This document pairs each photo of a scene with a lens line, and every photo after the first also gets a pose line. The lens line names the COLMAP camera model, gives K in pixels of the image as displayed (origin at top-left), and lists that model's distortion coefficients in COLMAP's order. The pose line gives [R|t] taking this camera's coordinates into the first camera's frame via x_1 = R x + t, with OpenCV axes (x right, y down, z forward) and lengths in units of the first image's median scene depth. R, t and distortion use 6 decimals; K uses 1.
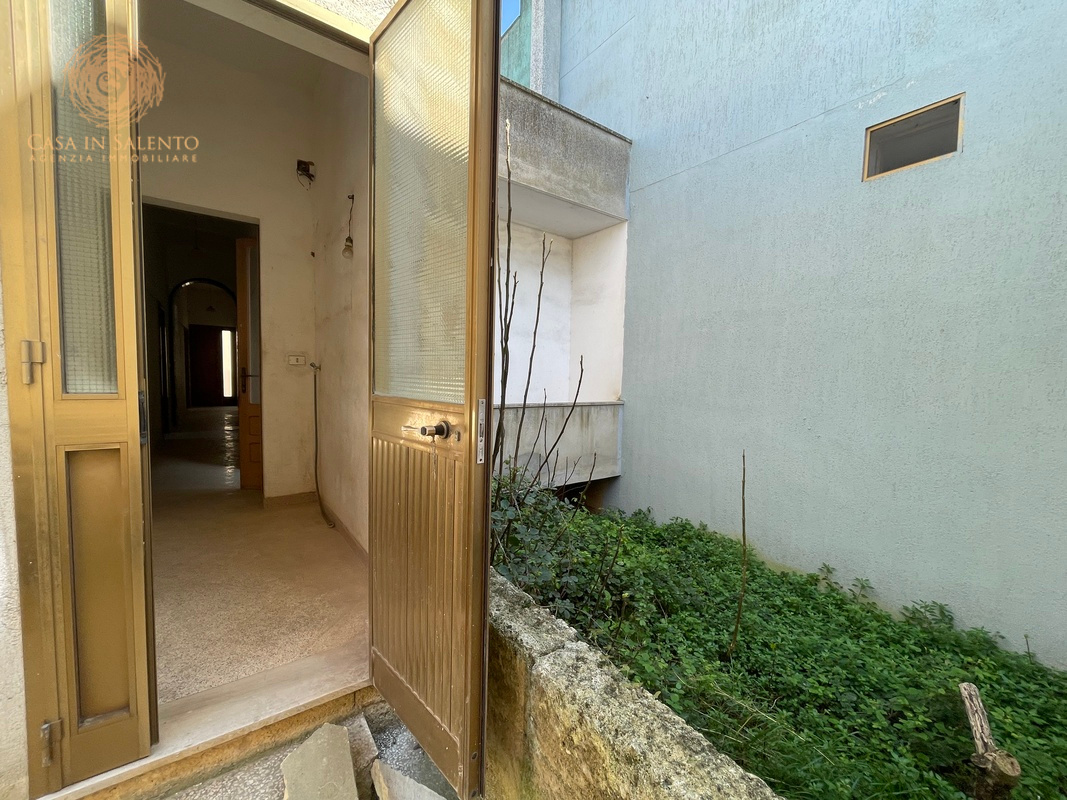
lens RADIAL K [[433.0, 0, 534.8], [0, 433.0, 401.6], [0, 0, 1]] dist [-0.000345, -0.001669]
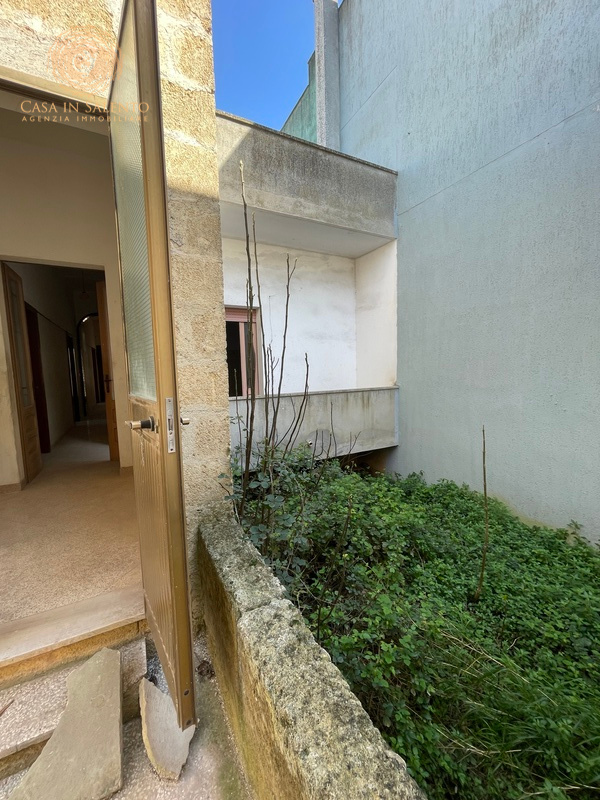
lens RADIAL K [[324.7, 0, 299.9], [0, 324.7, 398.9], [0, 0, 1]] dist [-0.000345, -0.001669]
pose [[0.987900, -0.037017, -0.150607, 0.109192], [0.041773, 0.998719, 0.028539, -0.003962], [0.149357, -0.034485, 0.988182, 0.057804]]
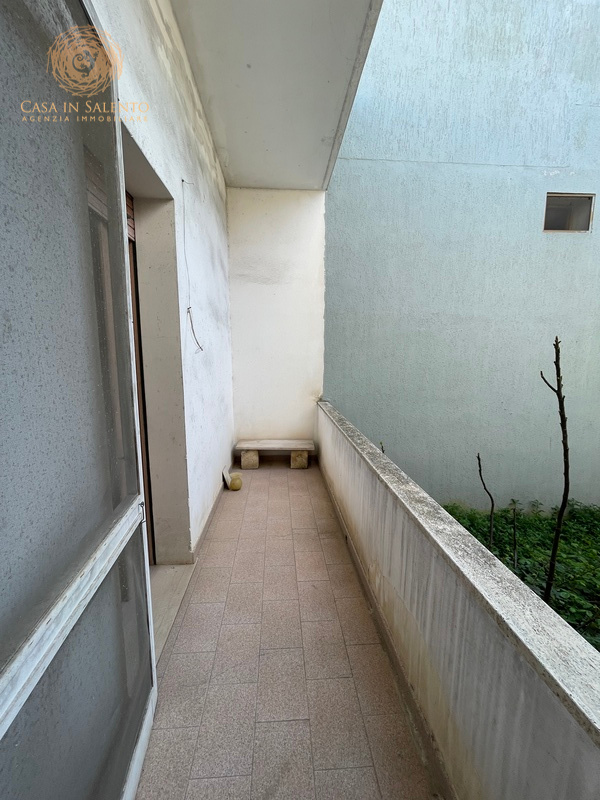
lens RADIAL K [[324.7, 0, 299.1], [0, 324.7, 400.2], [0, 0, 1]] dist [-0.000345, -0.001669]
pose [[0.540015, -0.135187, 0.830728, -0.669841], [0.063393, 0.990746, 0.120019, -0.152855], [-0.839265, -0.012150, 0.543587, 1.168602]]
